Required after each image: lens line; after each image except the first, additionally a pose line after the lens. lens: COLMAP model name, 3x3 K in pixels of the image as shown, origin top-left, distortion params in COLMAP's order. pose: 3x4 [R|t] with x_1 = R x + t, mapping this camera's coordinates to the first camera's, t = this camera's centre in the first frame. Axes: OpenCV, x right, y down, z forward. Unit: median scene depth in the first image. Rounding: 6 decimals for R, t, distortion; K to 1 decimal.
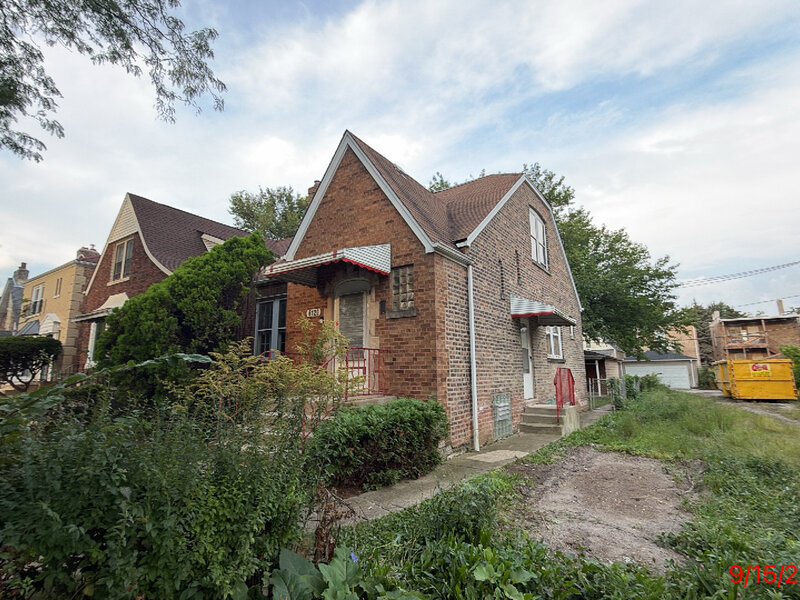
lens RADIAL K [[409.3, 0, 400.0], [0, 409.3, 300.0], [0, 0, 1]] dist [0.001920, -0.000850]
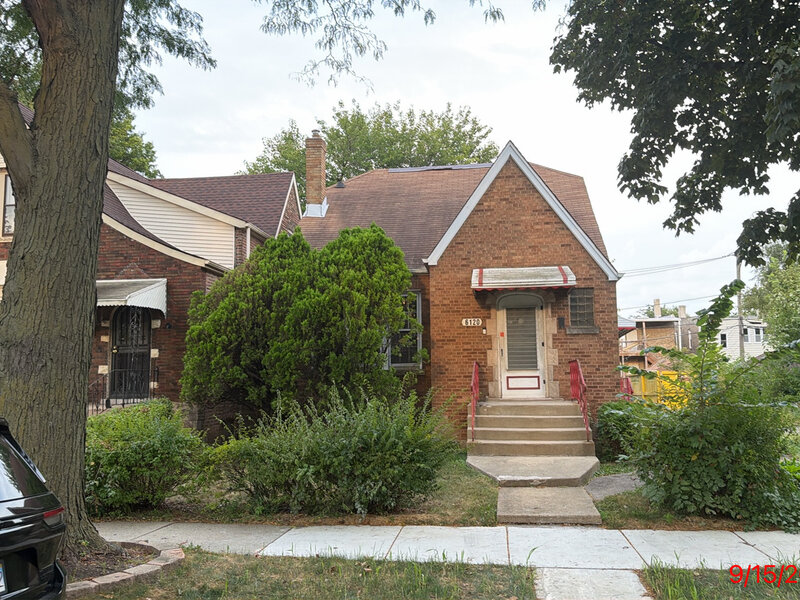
lens RADIAL K [[714.0, 0, 400.0], [0, 714.0, 300.0], [0, 0, 1]] dist [0.003358, 0.000256]
pose [[0.897683, 0.051432, 0.437629, -1.258211], [-0.074412, 0.996595, 0.035512, -0.079721], [-0.434313, -0.064443, 0.898454, -0.538741]]
